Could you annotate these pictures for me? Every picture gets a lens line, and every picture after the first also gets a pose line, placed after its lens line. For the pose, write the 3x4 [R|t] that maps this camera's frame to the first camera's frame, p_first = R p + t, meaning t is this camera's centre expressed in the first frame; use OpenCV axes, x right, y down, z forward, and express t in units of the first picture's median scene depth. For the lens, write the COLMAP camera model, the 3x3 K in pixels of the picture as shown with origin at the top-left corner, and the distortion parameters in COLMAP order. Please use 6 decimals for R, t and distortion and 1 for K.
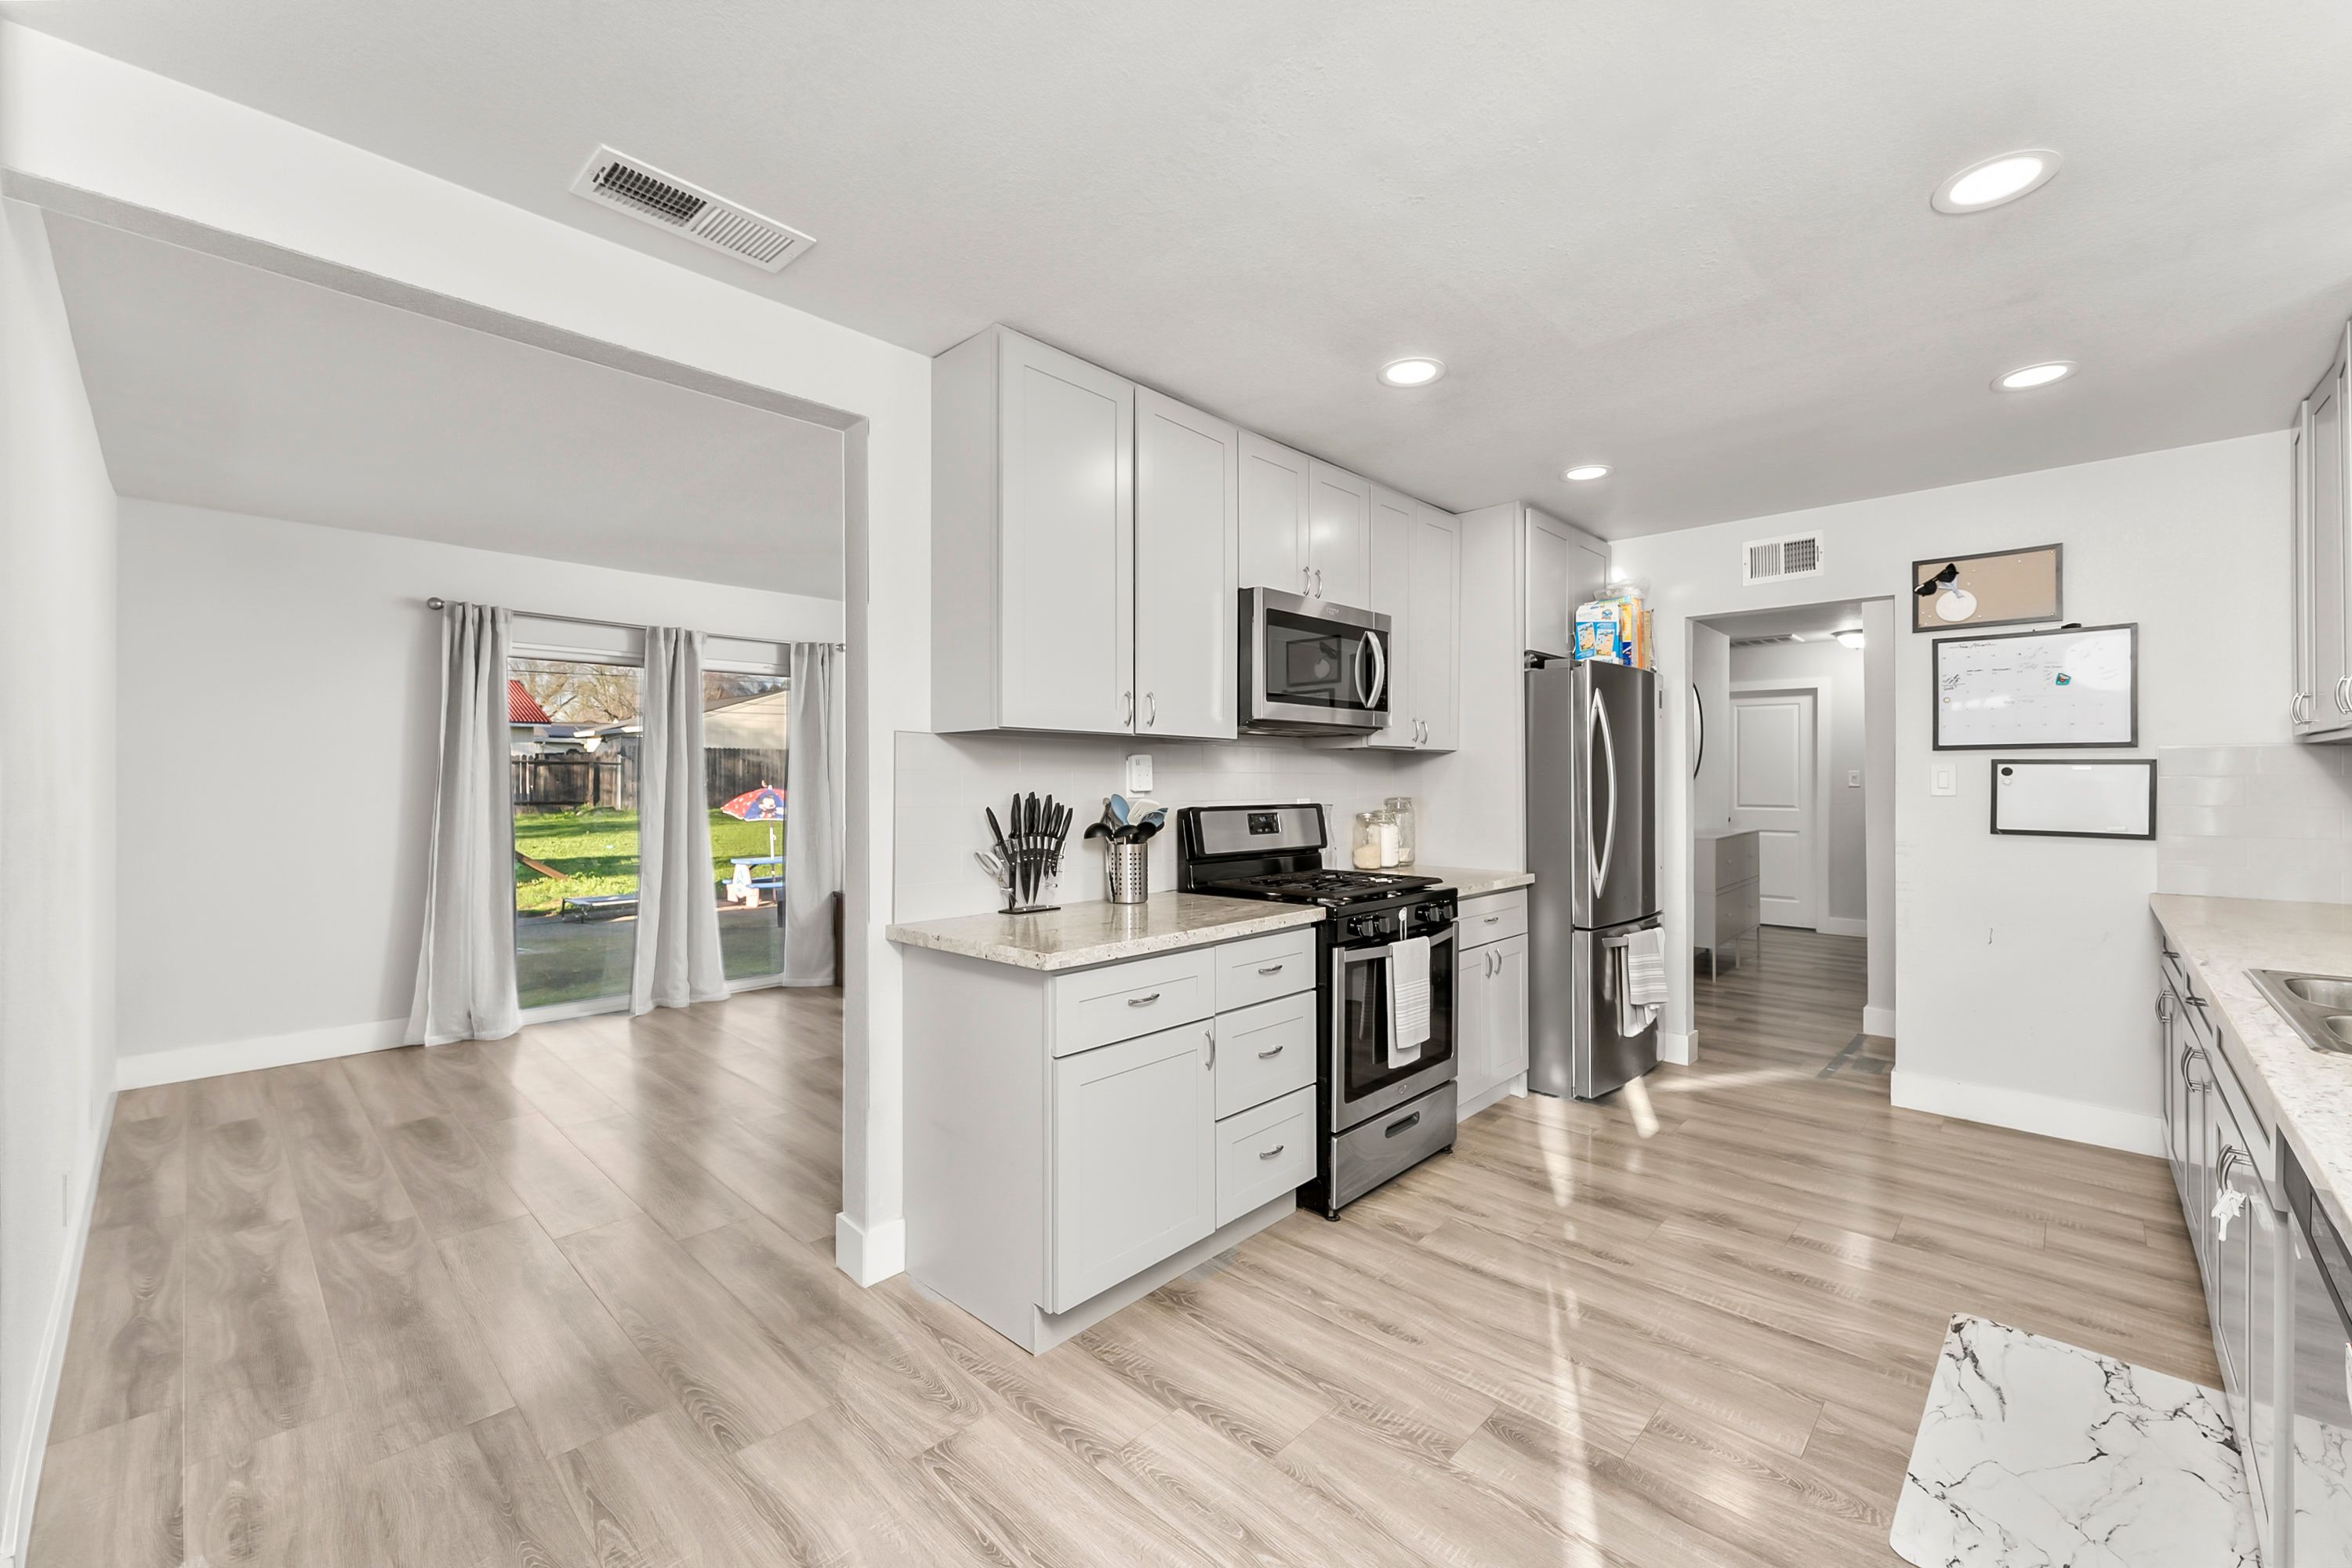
lens RADIAL K [[944.8, 0, 1170.9], [0, 944.8, 772.3], [0, 0, 1]] dist [-0.000540, 0.000032]
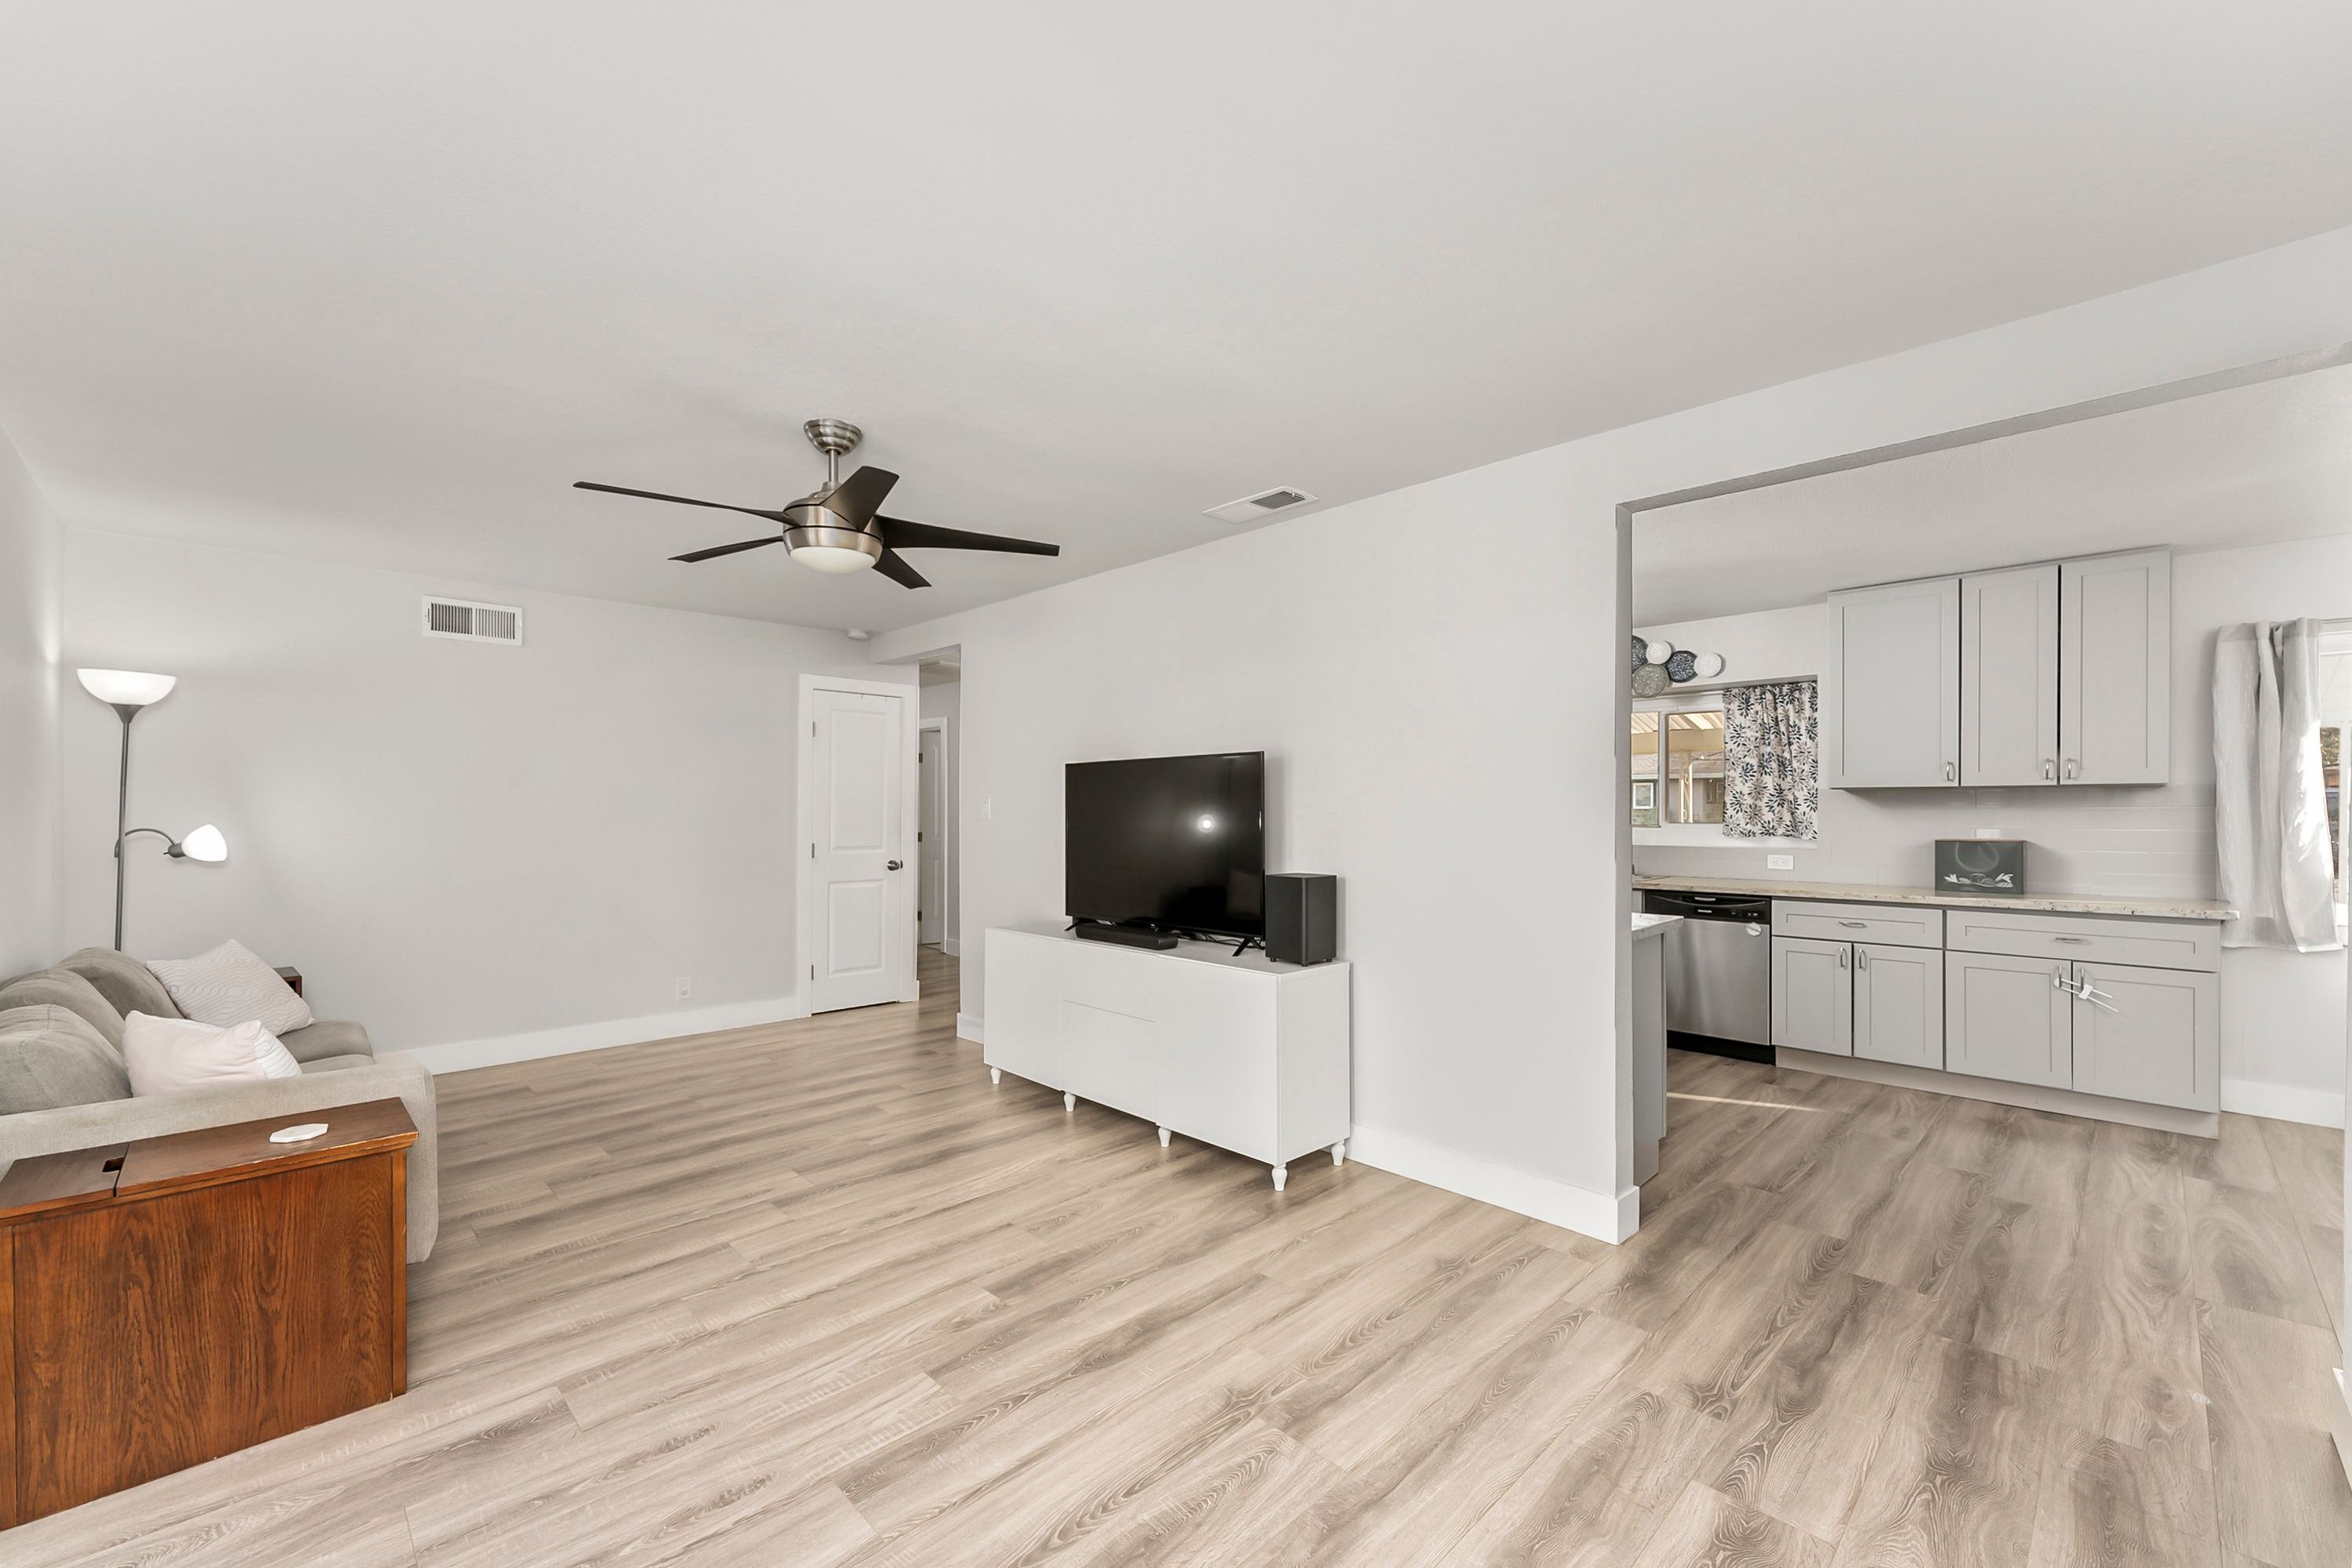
lens RADIAL K [[944.8, 0, 1184.9], [0, 944.8, 804.8], [0, 0, 1]] dist [-0.000540, 0.000032]
pose [[0.026842, 0.004811, 0.999628, -1.395460], [-0.011230, 0.999927, -0.004510, 0.008161], [-0.999577, -0.011104, 0.026894, 1.392489]]
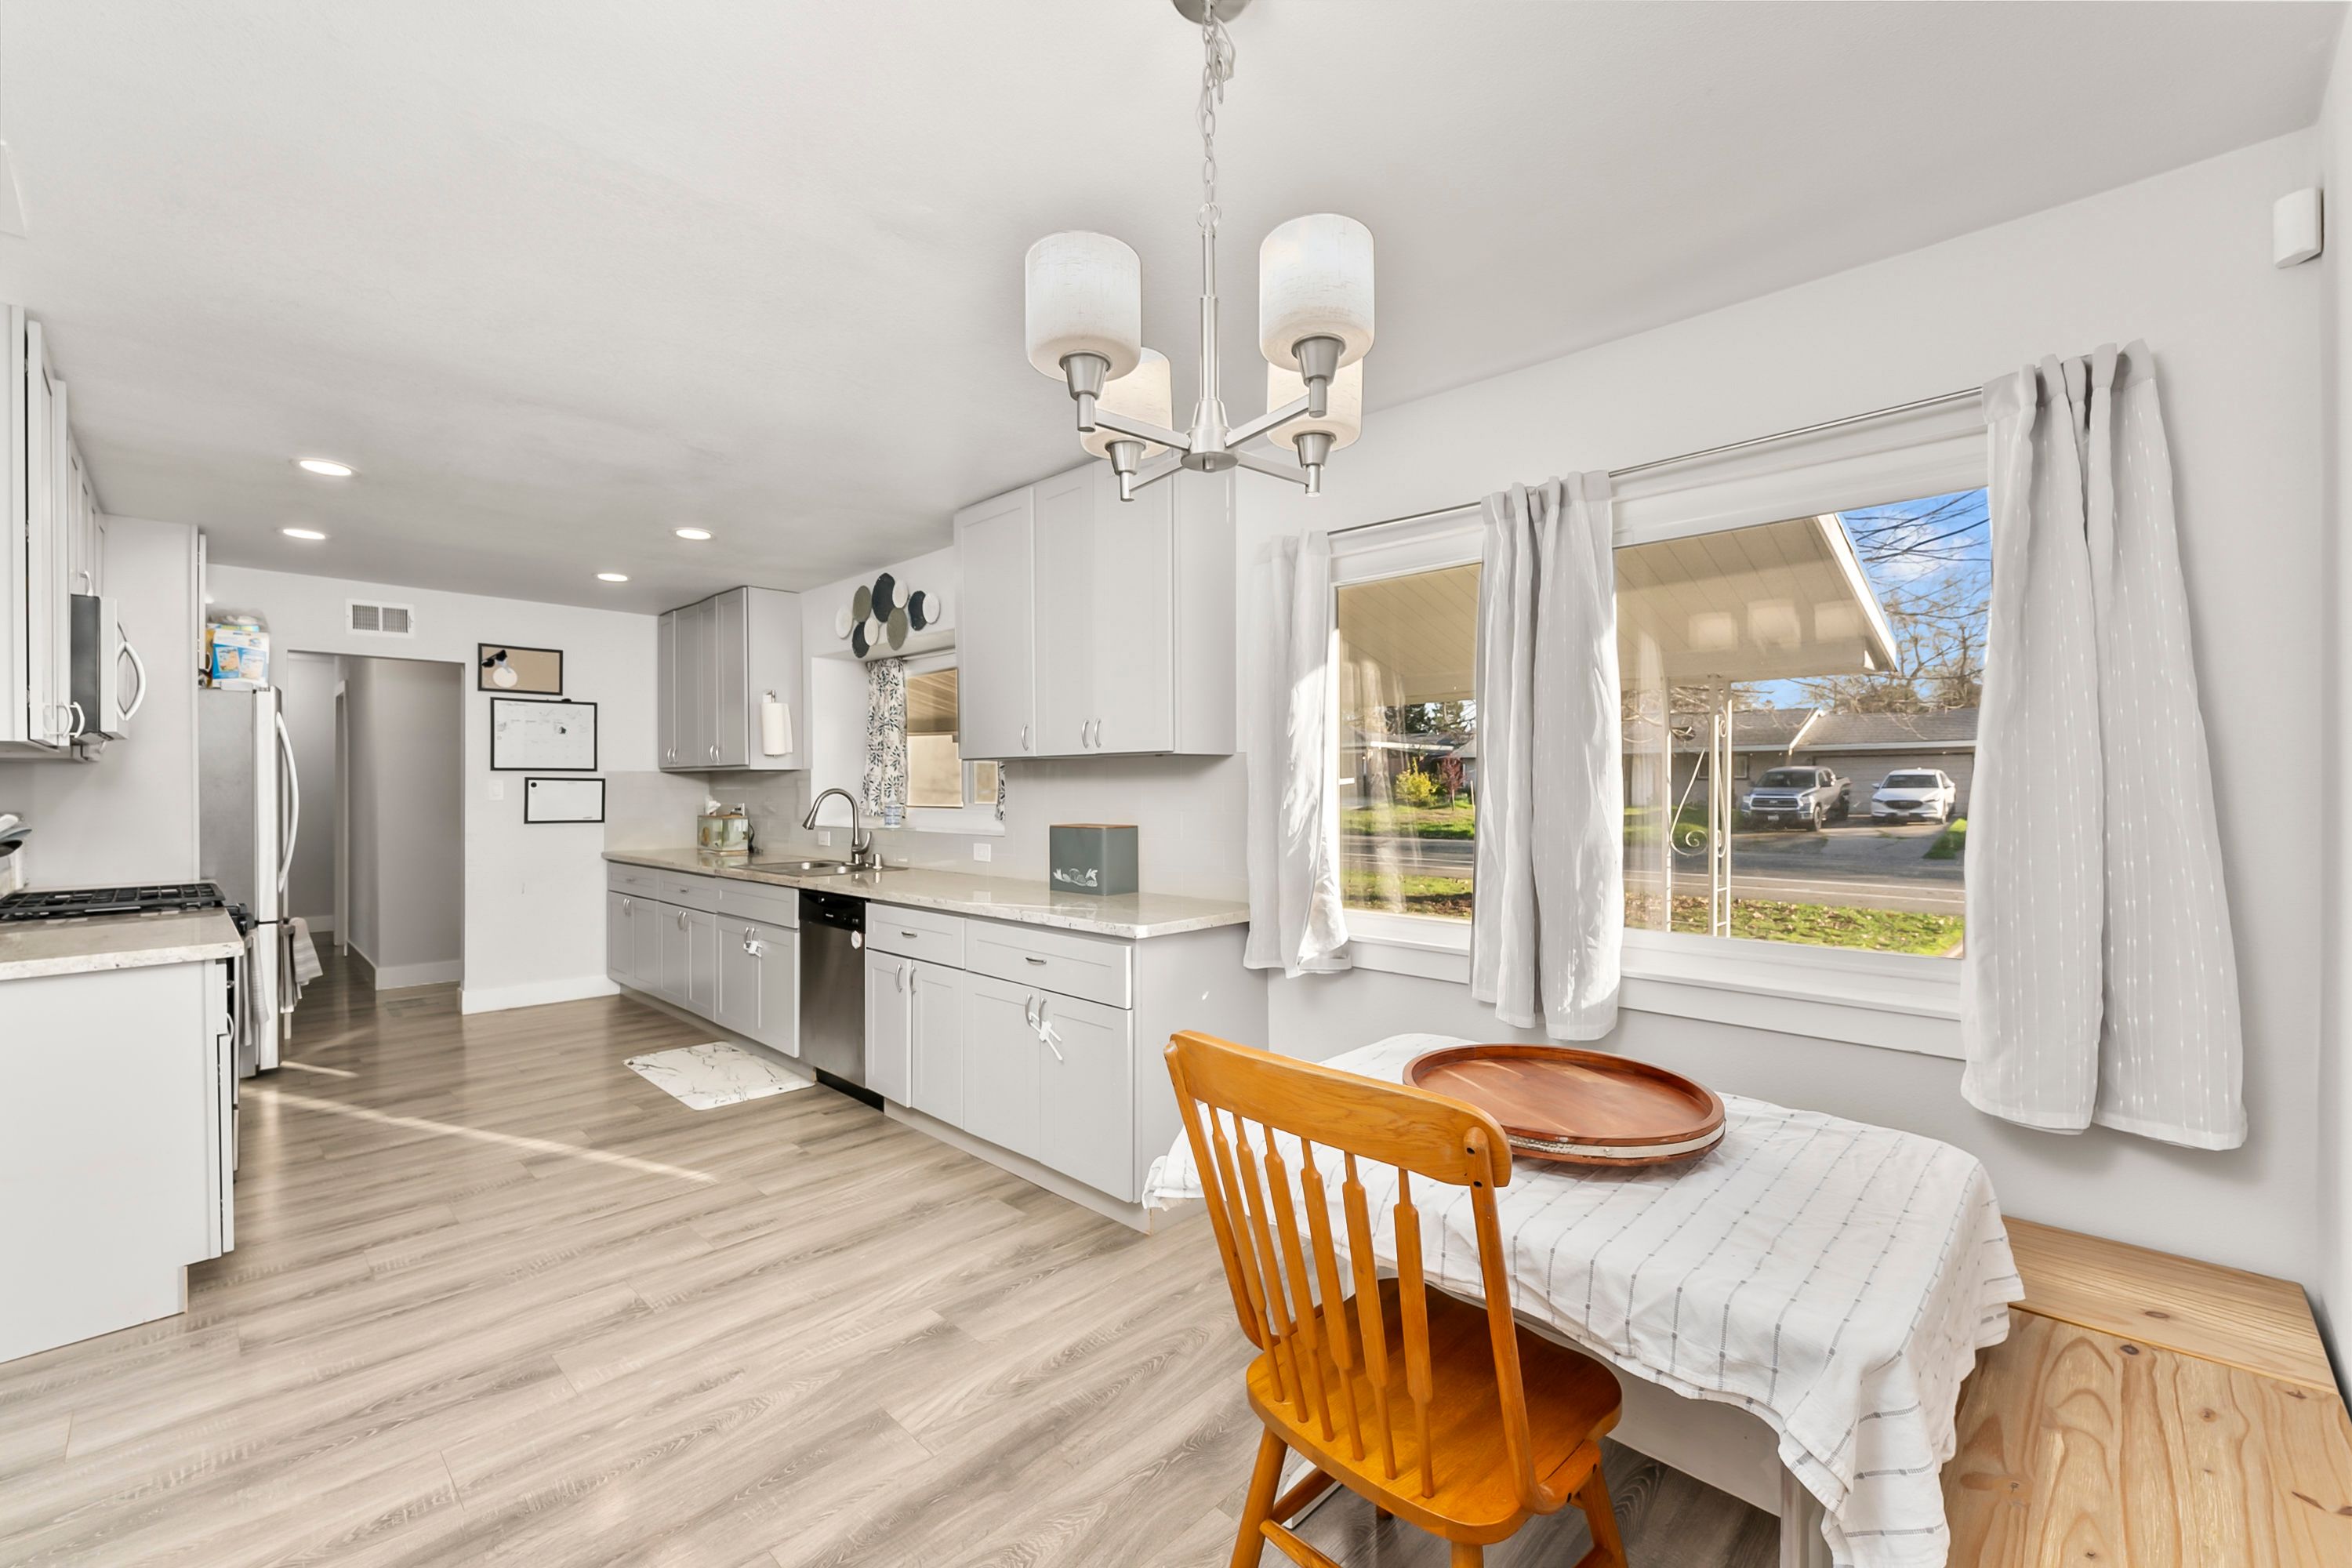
lens RADIAL K [[944.8, 0, 1167.8], [0, 944.8, 792.0], [0, 0, 1]] dist [-0.000540, 0.000032]
pose [[0.001390, -0.008572, 0.999962, -0.987348], [-0.007105, 0.999938, 0.008582, -0.012774], [-0.999974, -0.007117, 0.001329, -0.124038]]
